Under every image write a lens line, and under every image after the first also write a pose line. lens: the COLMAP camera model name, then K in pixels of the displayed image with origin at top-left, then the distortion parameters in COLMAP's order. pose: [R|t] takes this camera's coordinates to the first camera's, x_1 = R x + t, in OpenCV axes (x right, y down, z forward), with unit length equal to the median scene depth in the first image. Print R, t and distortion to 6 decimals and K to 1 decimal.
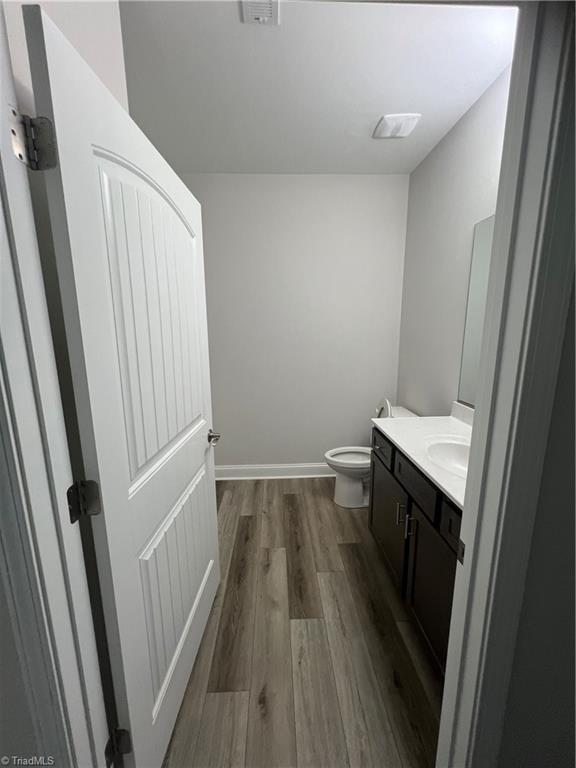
lens RADIAL K [[307.8, 0, 286.9], [0, 307.8, 385.2], [0, 0, 1]] dist [0.004141, 0.000125]
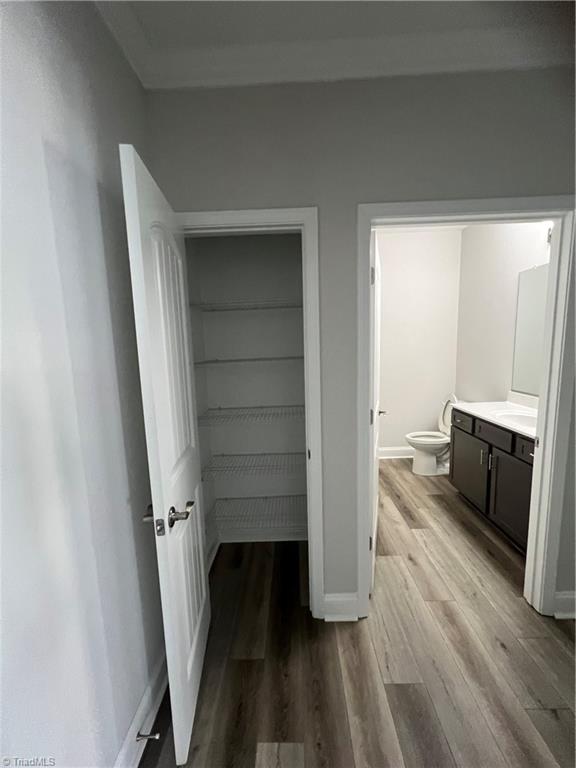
lens RADIAL K [[307.8, 0, 288.1], [0, 307.8, 382.5], [0, 0, 1]] dist [0.004141, 0.000125]
pose [[0.998266, -0.013107, -0.057386, -0.395620], [0.009451, 0.997935, -0.063538, 0.095089], [0.058100, 0.062886, 0.996328, -0.485142]]
